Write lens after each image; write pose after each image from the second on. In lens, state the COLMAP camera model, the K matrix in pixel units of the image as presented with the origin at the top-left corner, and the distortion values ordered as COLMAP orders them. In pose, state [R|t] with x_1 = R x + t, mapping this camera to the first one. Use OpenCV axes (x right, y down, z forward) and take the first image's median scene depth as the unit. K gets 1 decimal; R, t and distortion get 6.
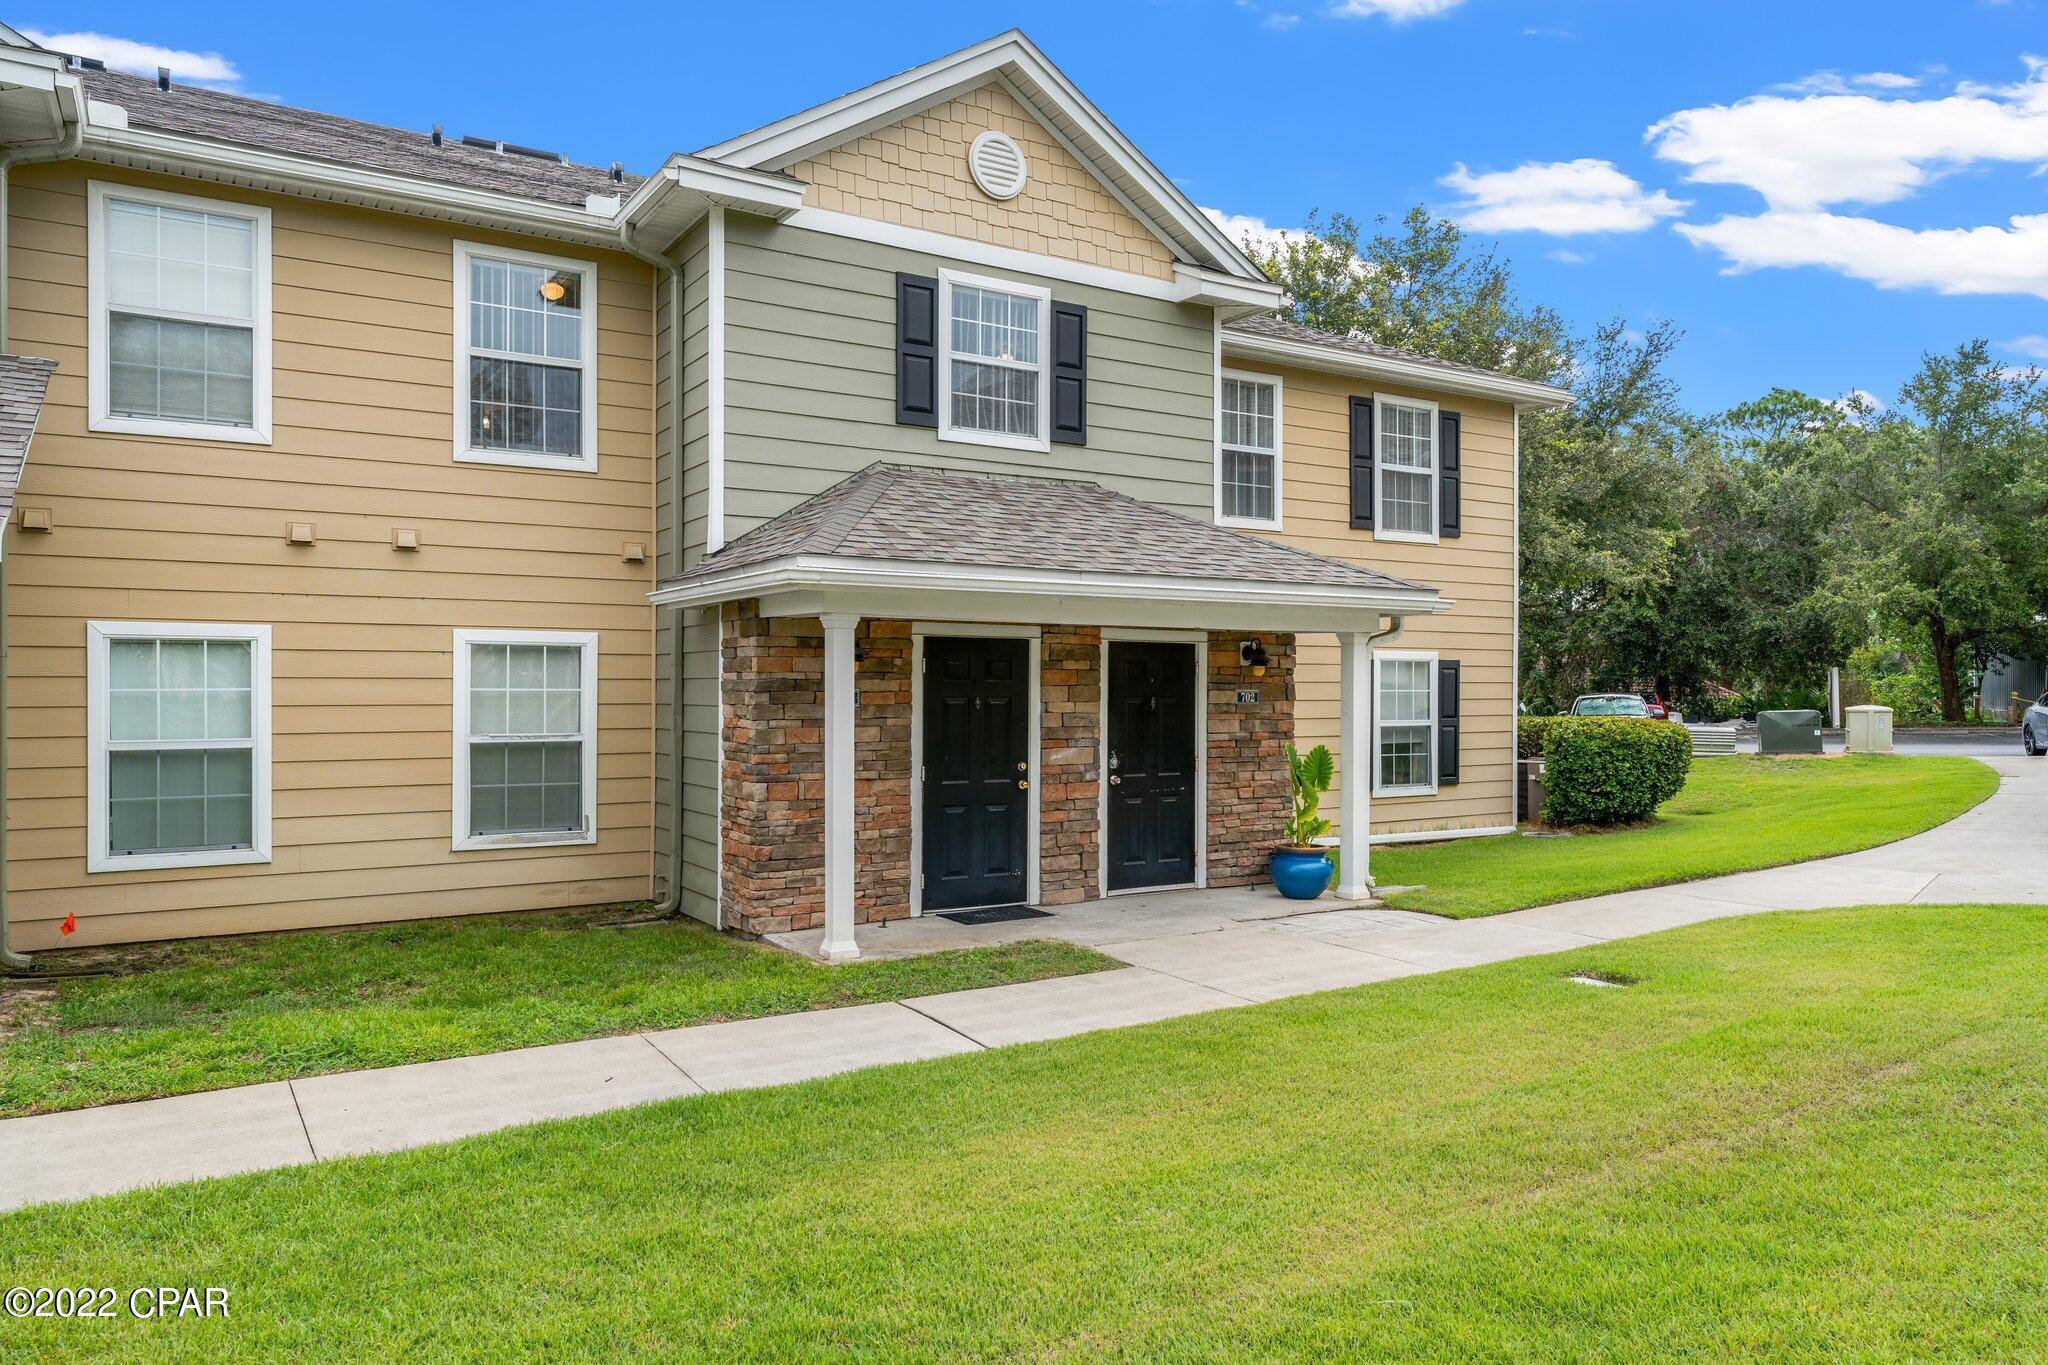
lens RADIAL K [[1358.7, 0, 1016.2], [0, 1358.7, 674.5], [0, 0, 1]] dist [0.002219, -0.003931]
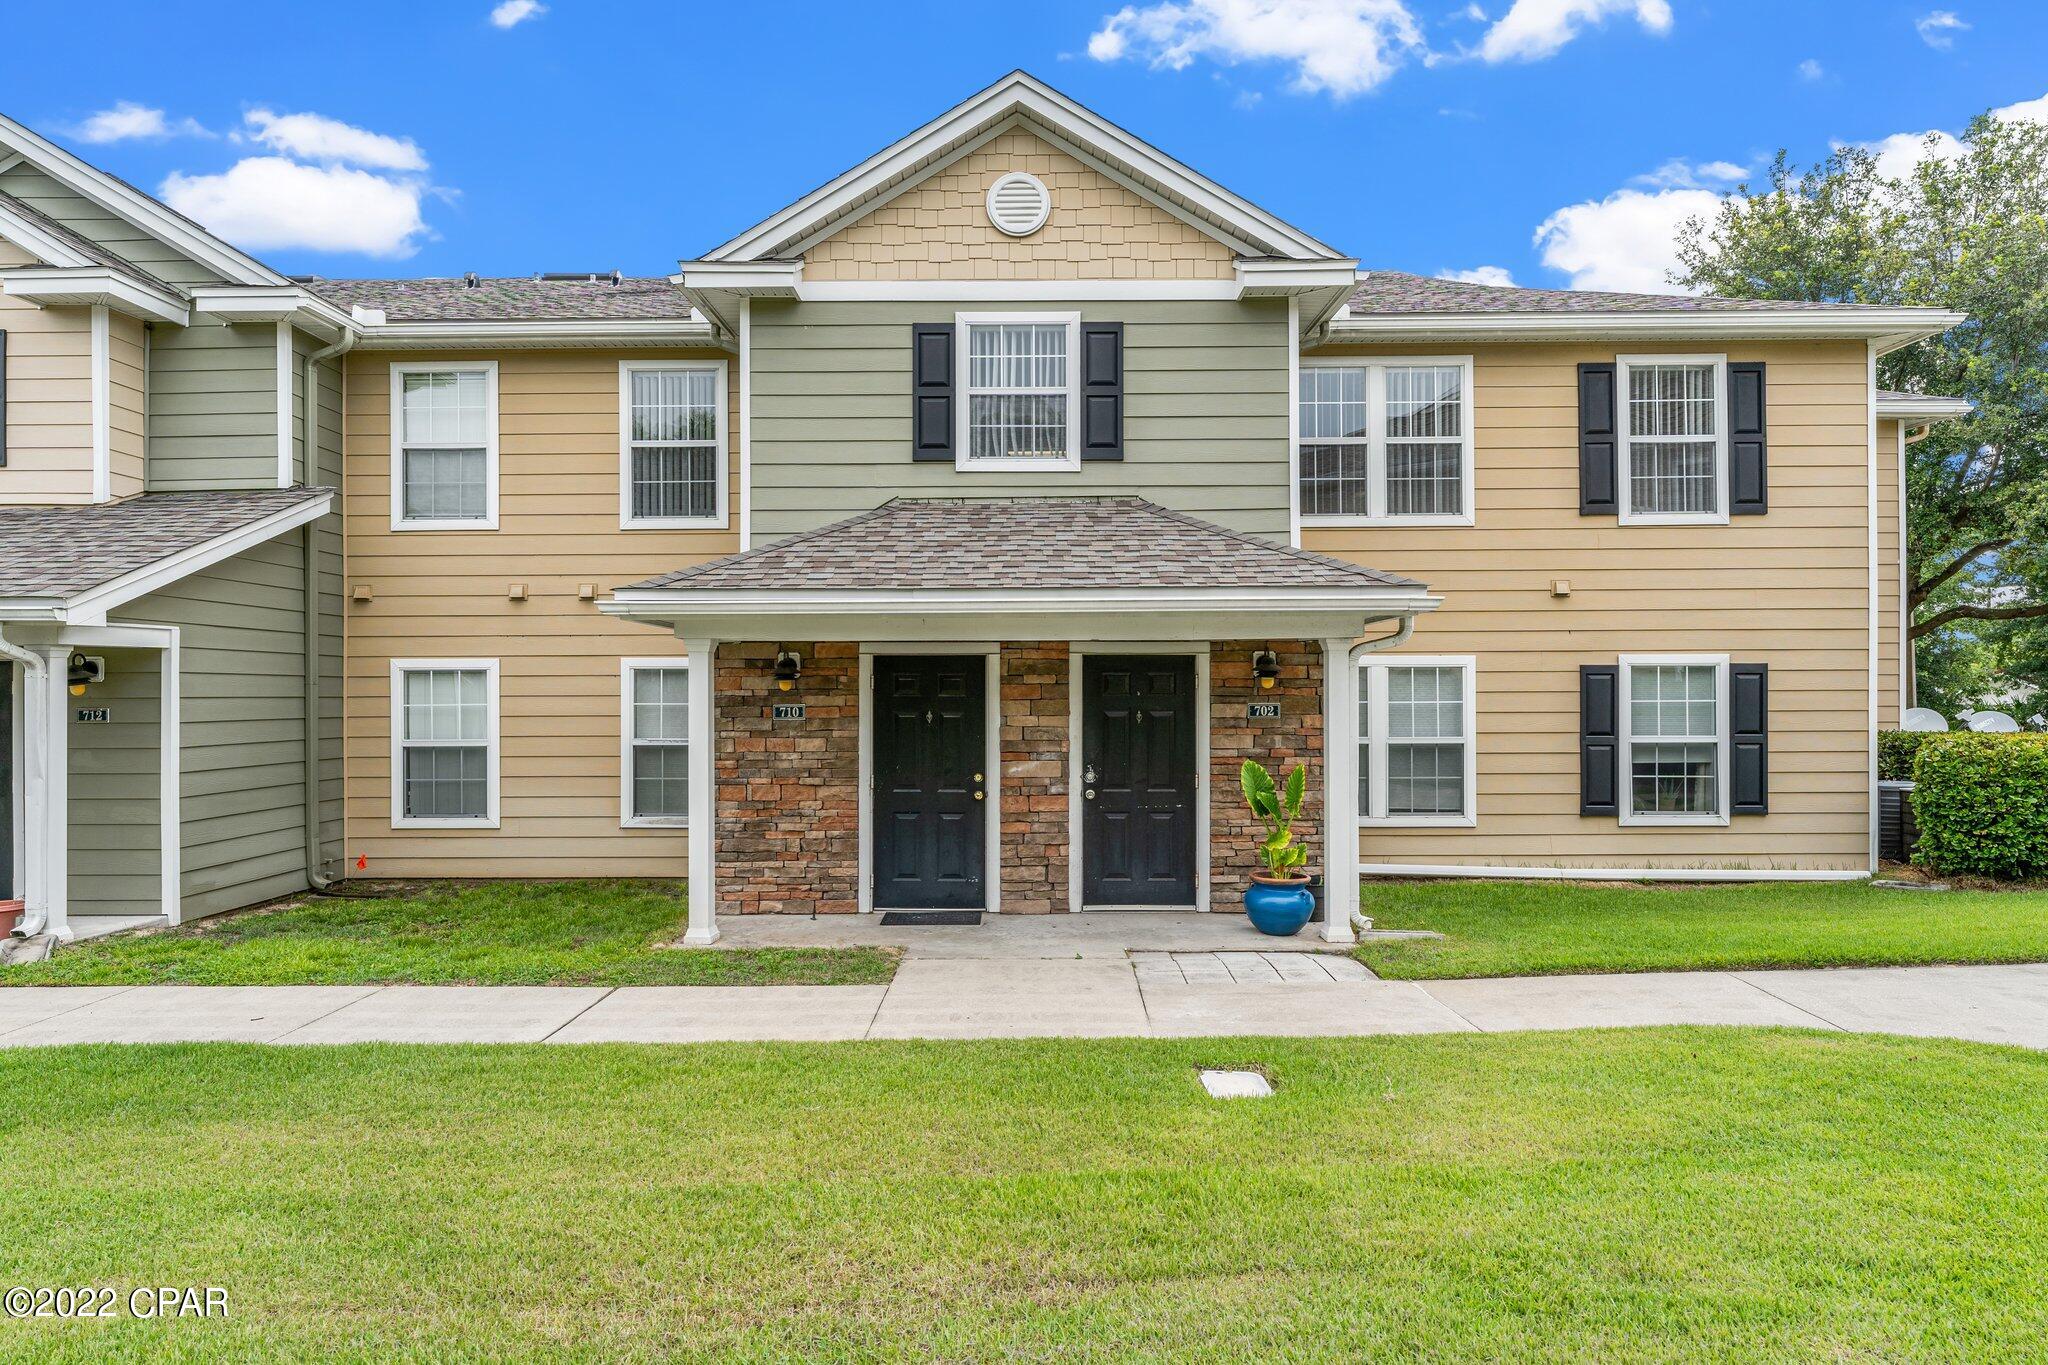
lens RADIAL K [[1139.0, 0, 1028.0], [0, 1139.0, 681.8], [0, 0, 1]] dist [0.000298, -0.000613]
pose [[0.842688, -0.011321, -0.538284, 0.483502], [0.010391, 0.999935, -0.004763, -0.001186], [0.538302, -0.001579, 0.842750, 0.273364]]
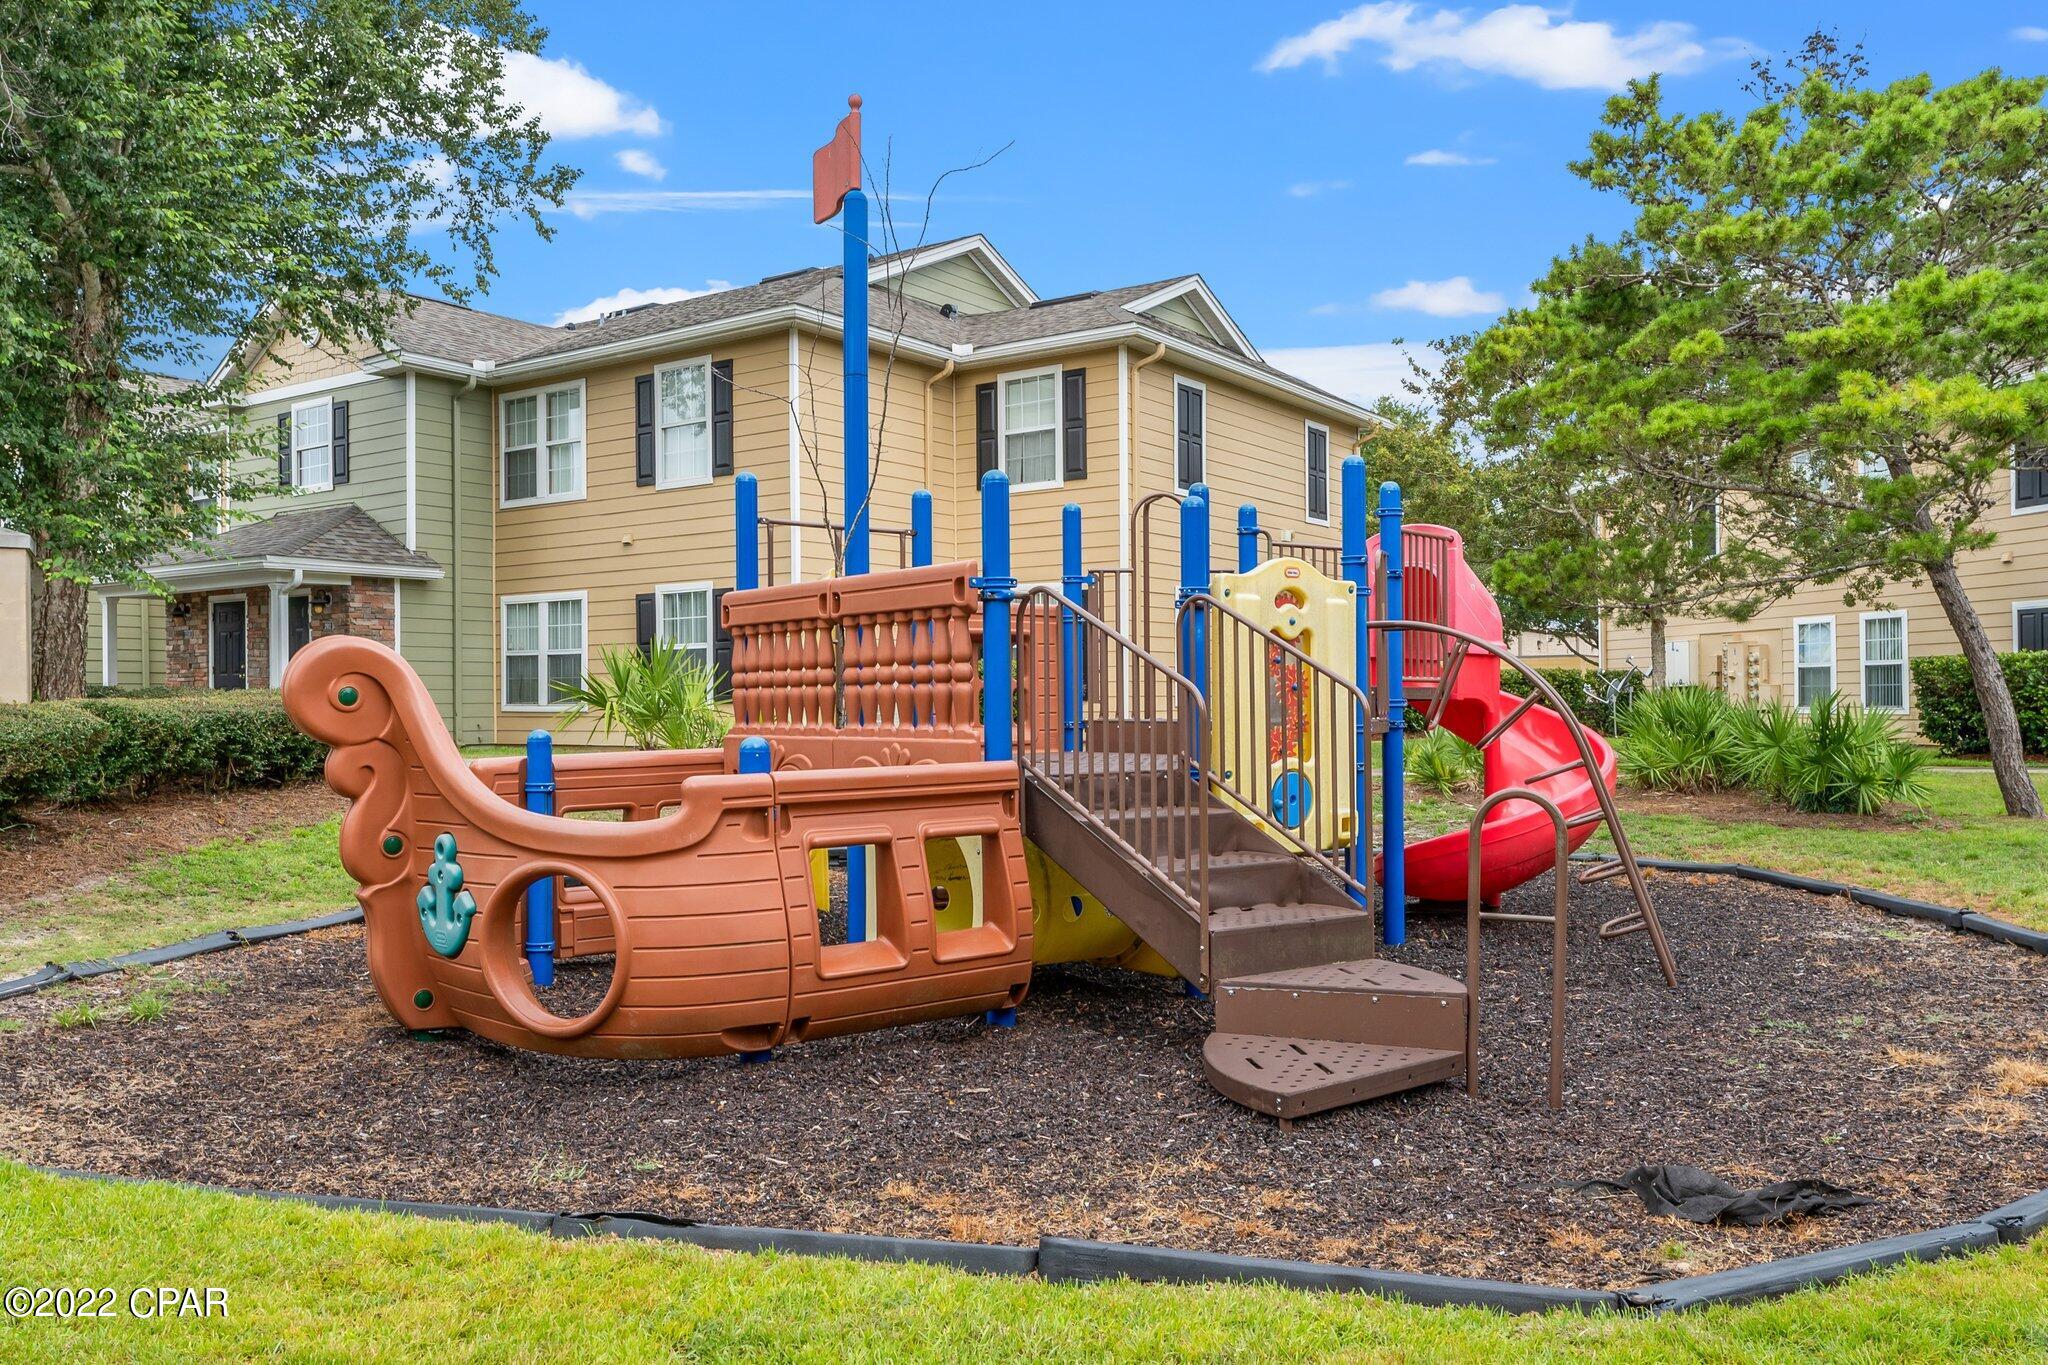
lens RADIAL K [[1548.3, 0, 1019.2], [0, 1548.3, 687.6], [0, 0, 1]] dist [-0.001494, 0.000576]
pose [[0.402210, -0.006155, -0.915527, 2.344294], [0.018167, 0.999834, 0.001260, 0.108559], [0.915367, -0.017139, 0.402255, 1.072458]]
